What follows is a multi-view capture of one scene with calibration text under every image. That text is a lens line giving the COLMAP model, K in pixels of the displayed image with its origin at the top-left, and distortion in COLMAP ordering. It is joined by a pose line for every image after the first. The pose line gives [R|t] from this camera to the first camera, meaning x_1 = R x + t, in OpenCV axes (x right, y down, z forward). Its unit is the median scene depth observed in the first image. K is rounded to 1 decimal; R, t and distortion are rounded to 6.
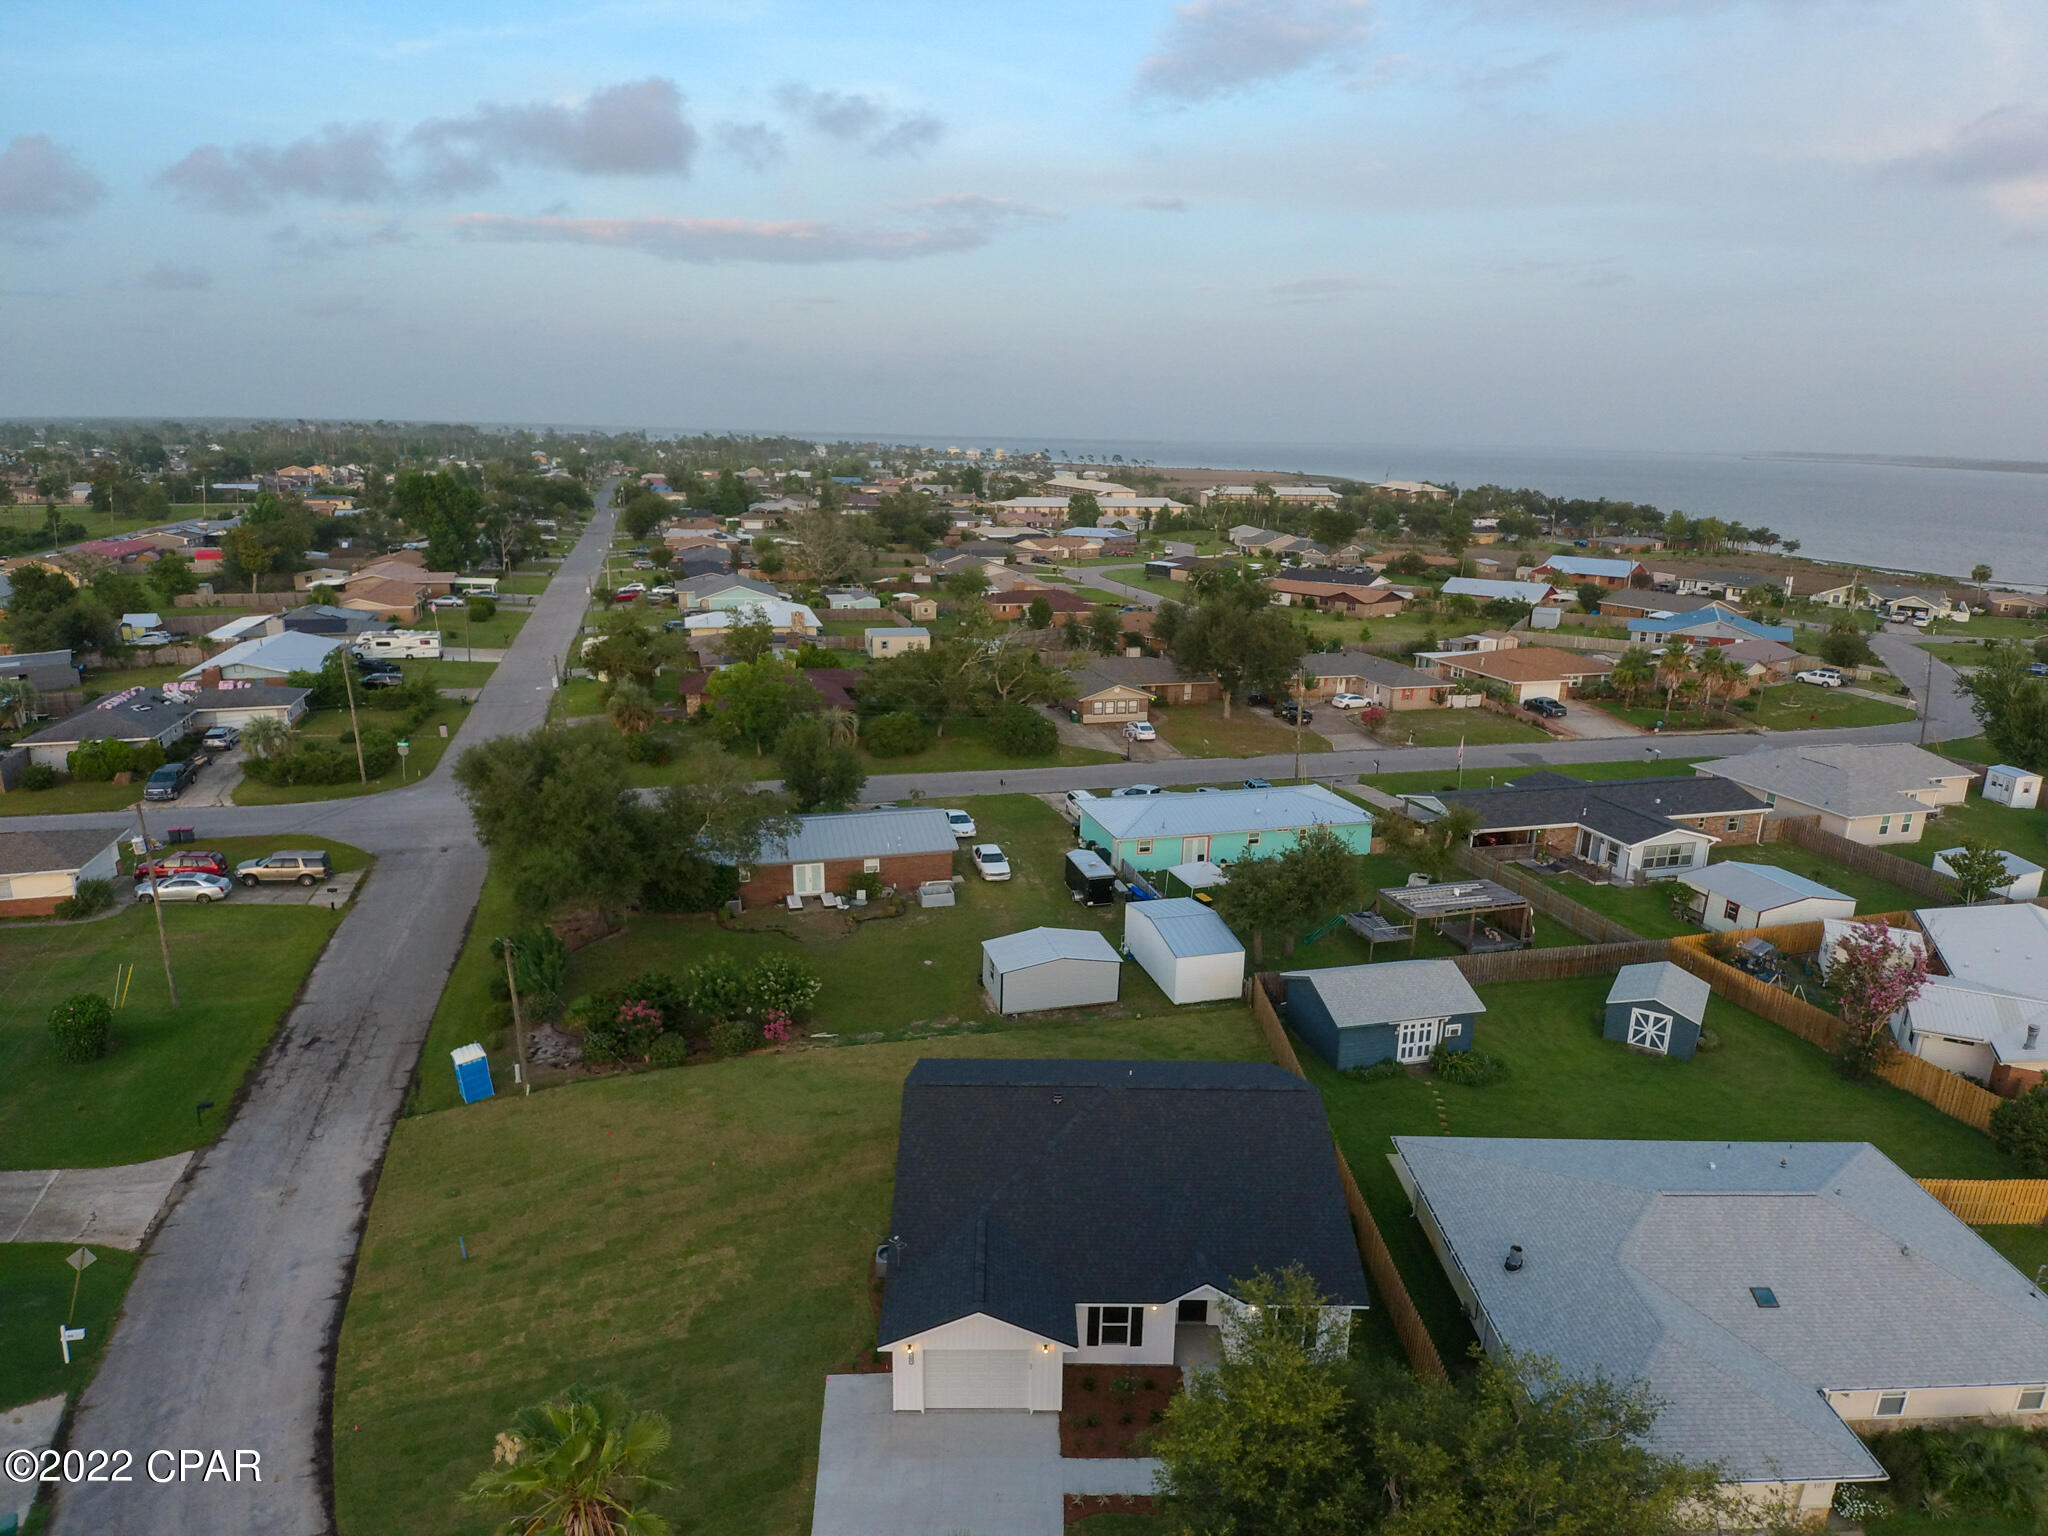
lens RADIAL K [[1232.8, 0, 1033.7], [0, 1232.8, 788.8], [0, 0, 1]] dist [0.091619, -0.126501]
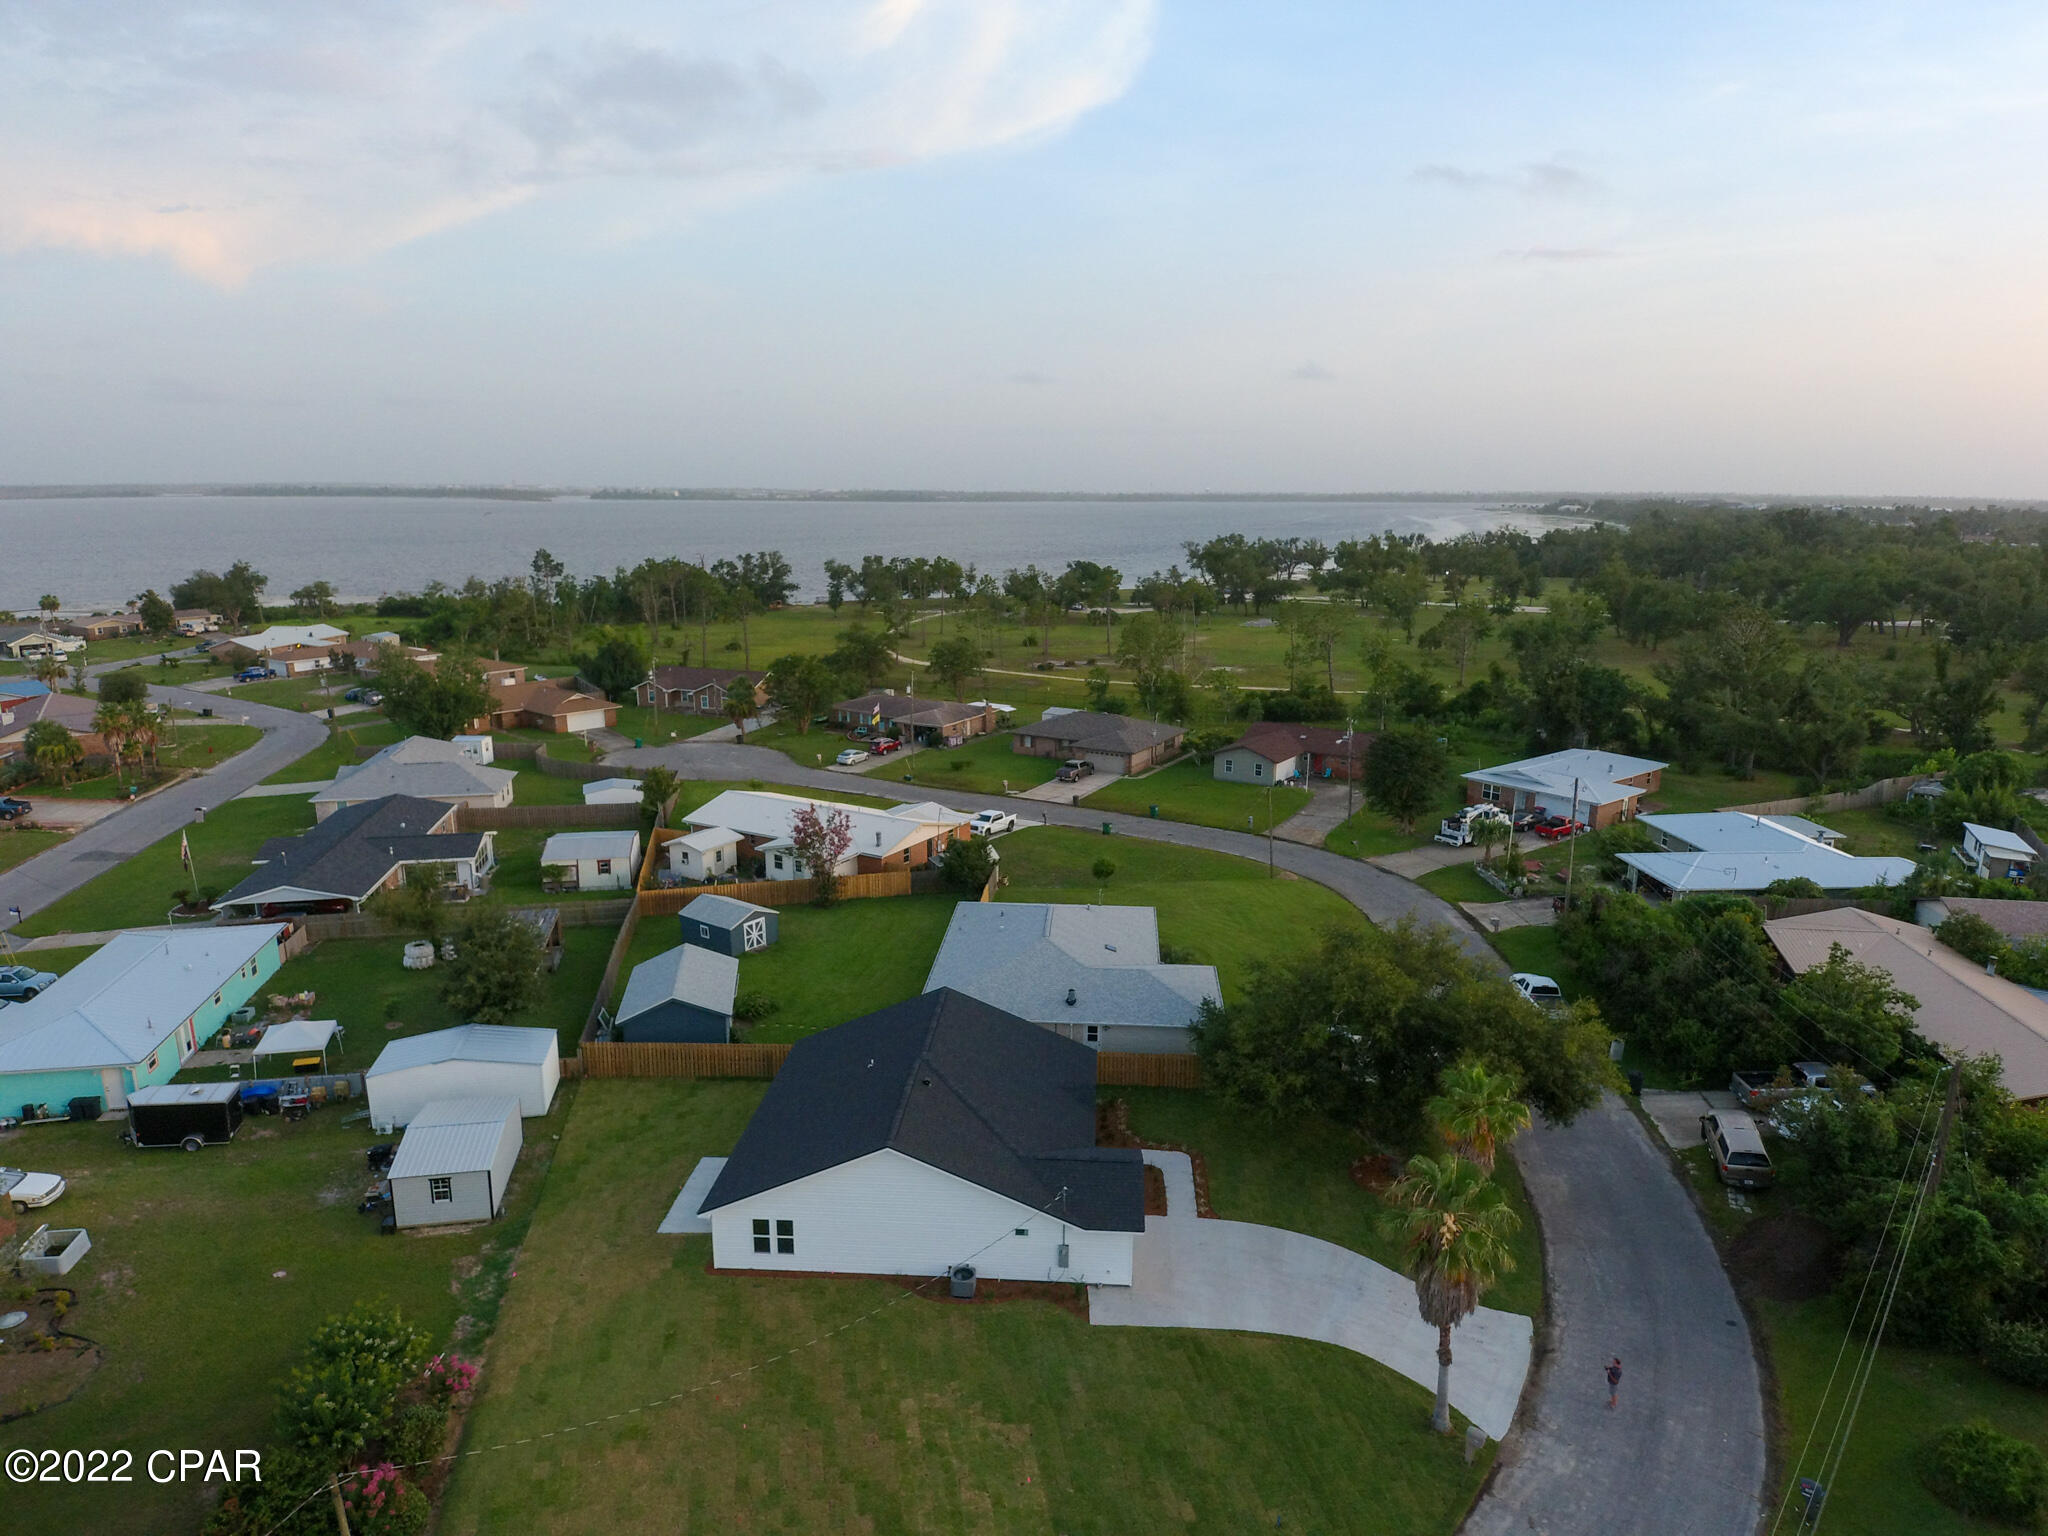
lens RADIAL K [[1232.8, 0, 1033.7], [0, 1232.8, 788.8], [0, 0, 1]] dist [0.091619, -0.126501]
pose [[0.078608, -0.255639, 0.963571, -0.740908], [0.268488, 0.936277, 0.226495, -0.178408], [-0.960070, 0.240903, 0.142235, 0.483870]]
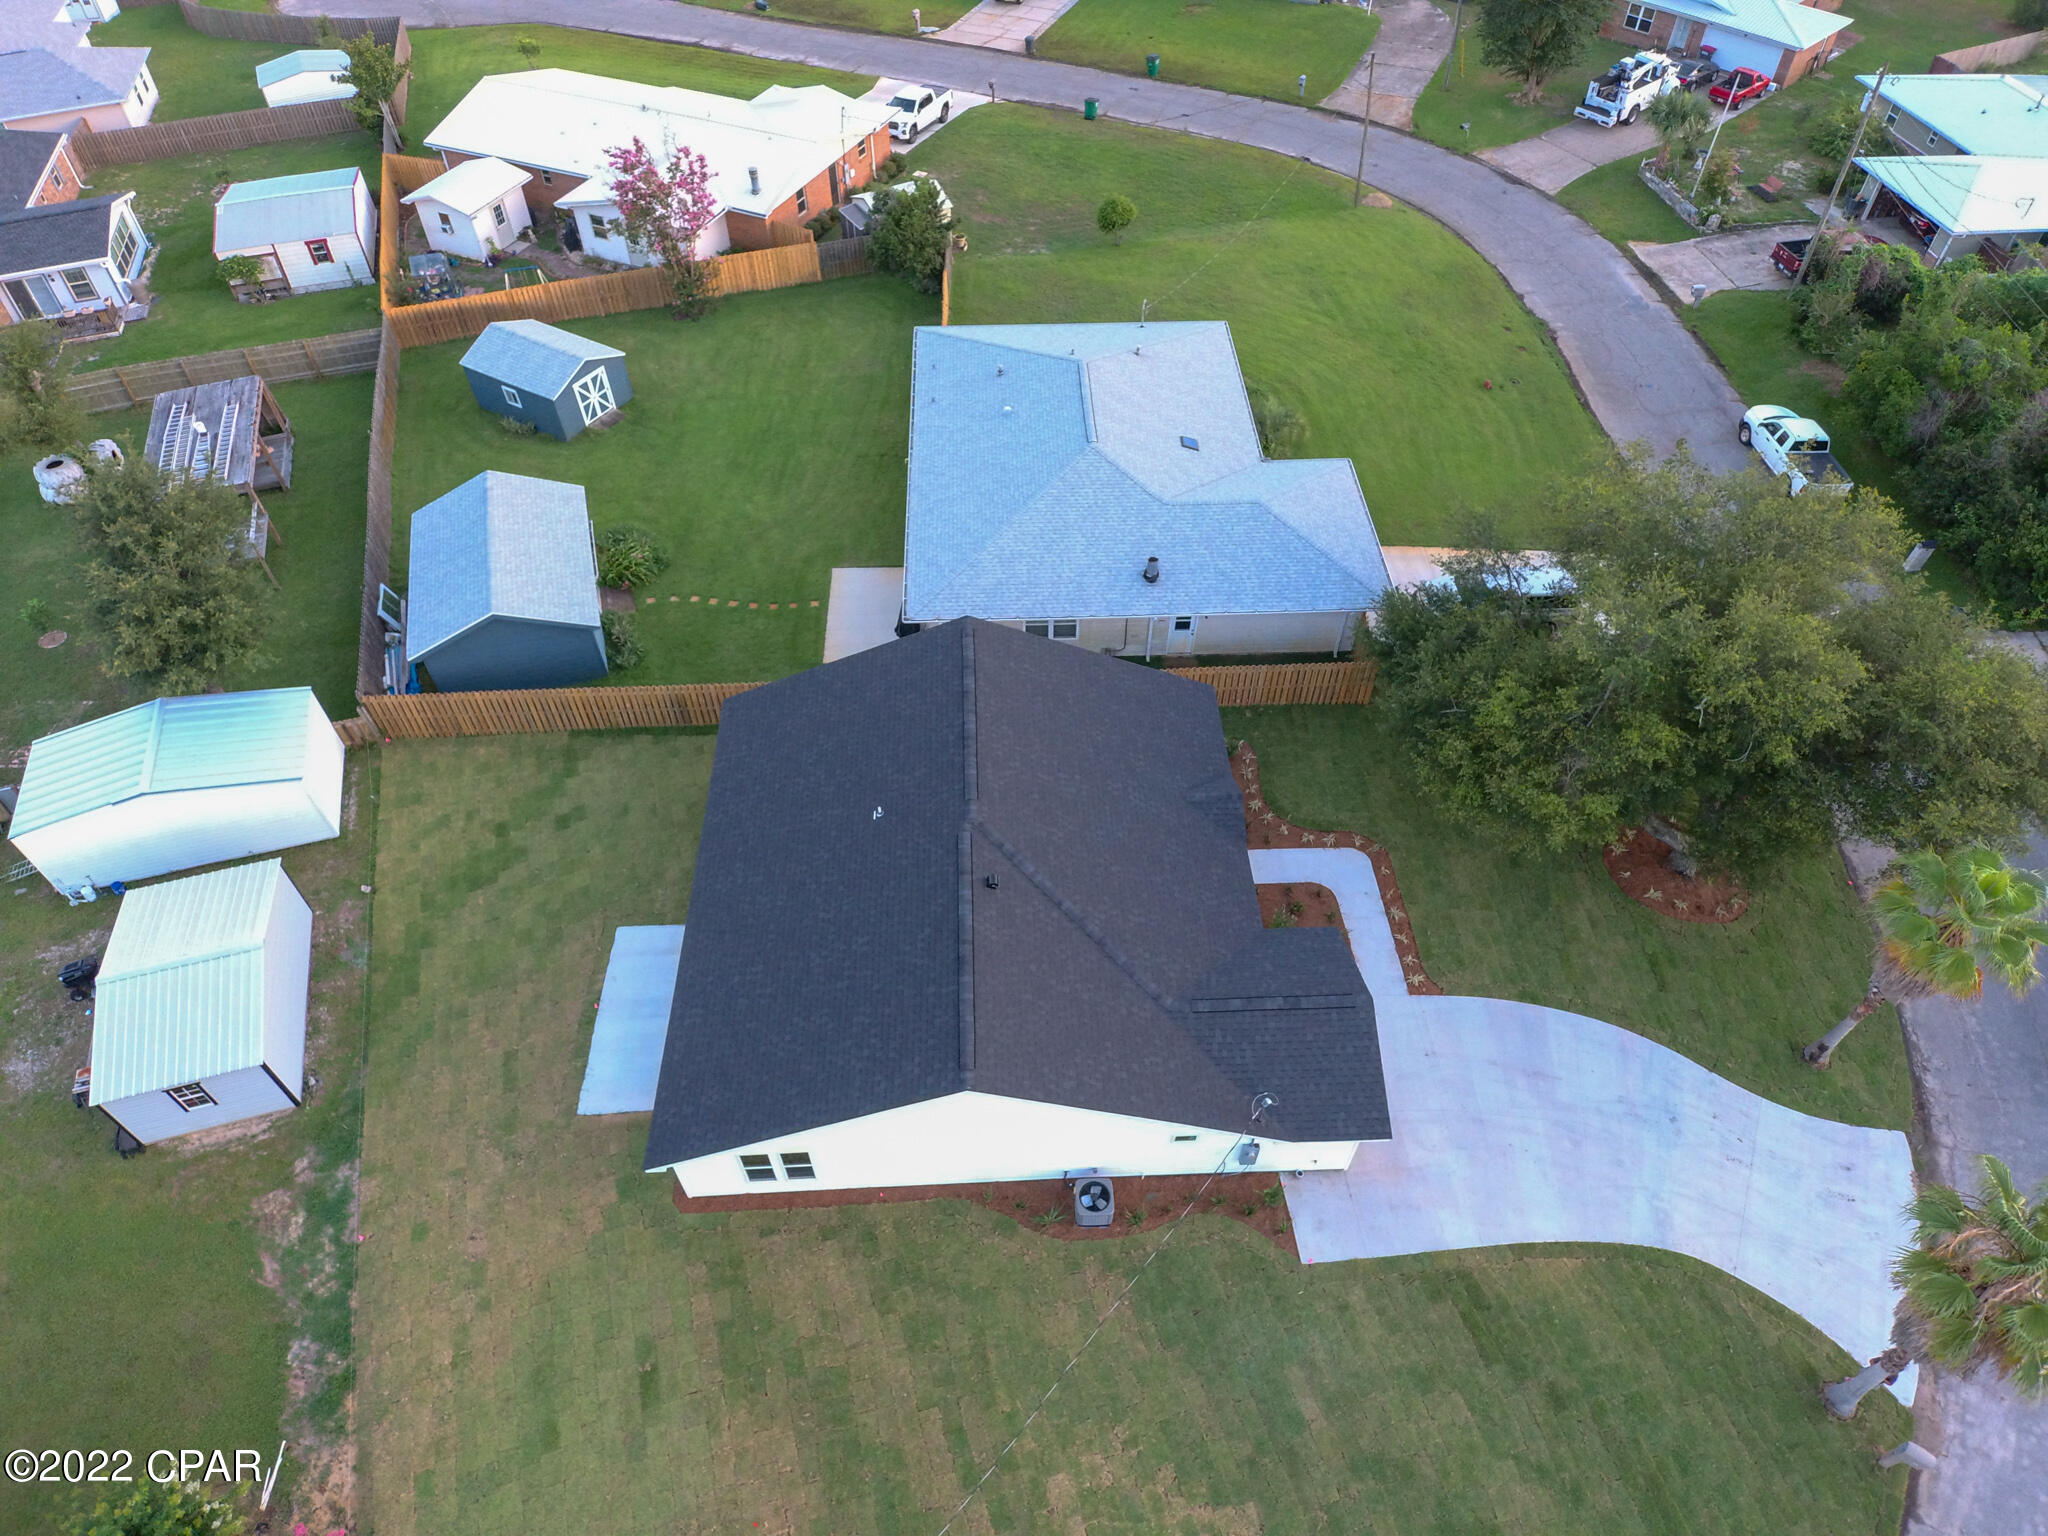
lens RADIAL K [[1232.8, 0, 1033.7], [0, 1232.8, 788.8], [0, 0, 1]] dist [0.091619, -0.126501]
pose [[-0.030524, -0.768126, 0.639571, -0.268009], [0.268199, 0.610110, 0.745544, -0.199812], [-0.962880, 0.194289, 0.187387, 0.607911]]
